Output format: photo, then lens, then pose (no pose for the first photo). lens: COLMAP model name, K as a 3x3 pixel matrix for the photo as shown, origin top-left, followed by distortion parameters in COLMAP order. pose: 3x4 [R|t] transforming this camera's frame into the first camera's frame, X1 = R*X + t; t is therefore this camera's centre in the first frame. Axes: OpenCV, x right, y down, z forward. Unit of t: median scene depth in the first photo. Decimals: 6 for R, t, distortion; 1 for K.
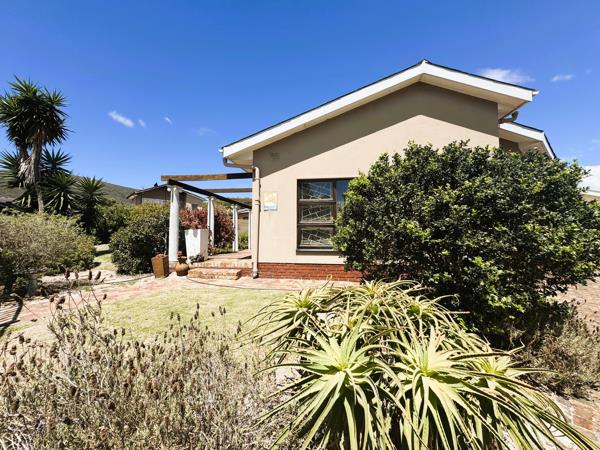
lens RADIAL K [[244.8, 0, 300.3], [0, 244.8, 226.2], [0, 0, 1]] dist [0.000384, -0.000422]
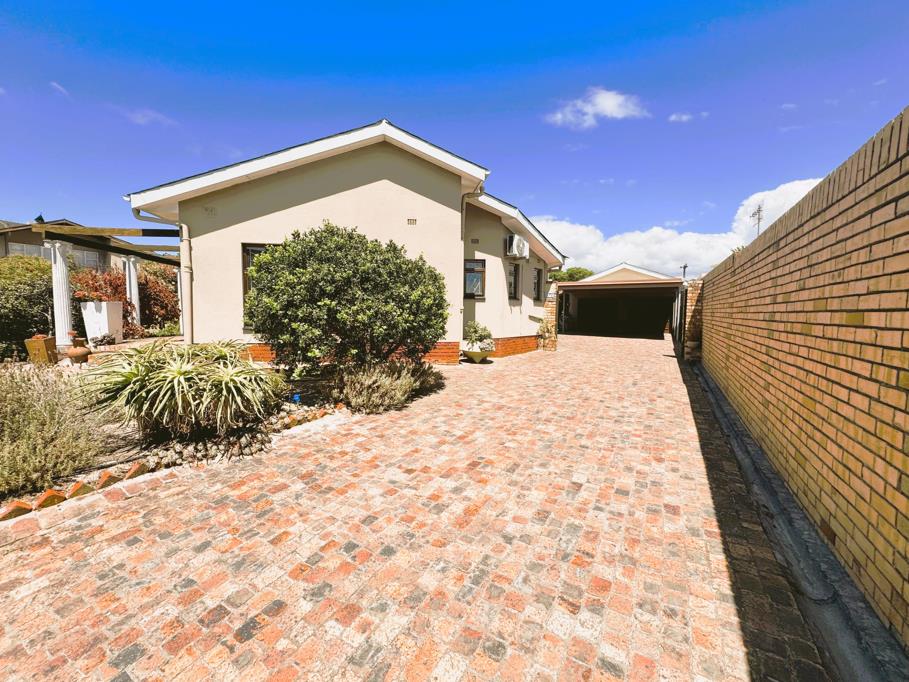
lens RADIAL K [[370.8, 0, 454.3], [0, 370.8, 342.3], [0, 0, 1]] dist [0.000384, -0.000422]
pose [[0.957191, -0.018337, 0.288875, 0.294467], [-0.013242, 0.994173, 0.106983, -0.000094], [-0.289154, -0.106229, 0.951370, -0.420783]]
